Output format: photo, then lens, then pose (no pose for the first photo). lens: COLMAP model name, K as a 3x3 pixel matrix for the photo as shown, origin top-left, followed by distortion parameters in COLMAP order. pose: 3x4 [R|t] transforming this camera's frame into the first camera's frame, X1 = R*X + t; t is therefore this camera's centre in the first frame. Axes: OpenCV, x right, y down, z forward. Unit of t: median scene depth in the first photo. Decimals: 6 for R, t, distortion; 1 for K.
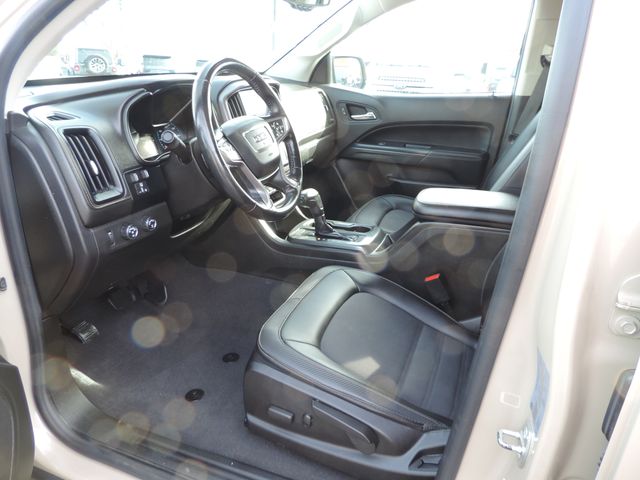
lens RADIAL K [[460.5, 0, 320.0], [0, 460.5, 240.0], [0, 0, 1]] dist [0.000335, 0.000720]
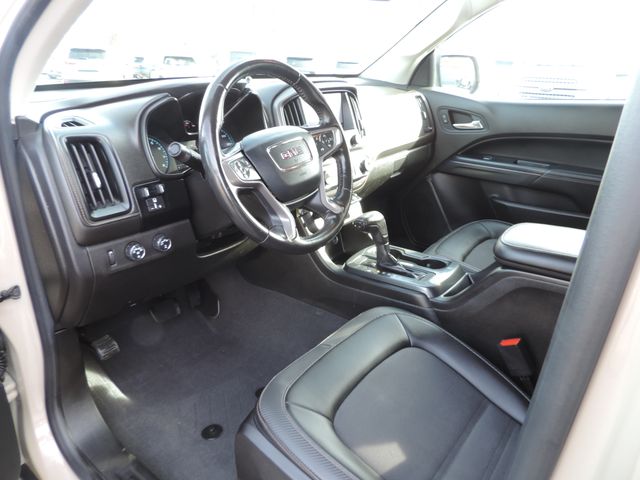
lens RADIAL K [[460.5, 0, 320.0], [0, 460.5, 240.0], [0, 0, 1]] dist [0.000335, 0.000720]
pose [[0.958617, 0.099260, -0.266835, 0.135460], [-0.099140, 0.994976, 0.013959, -0.071508], [0.266880, 0.013072, 0.963641, 0.182835]]
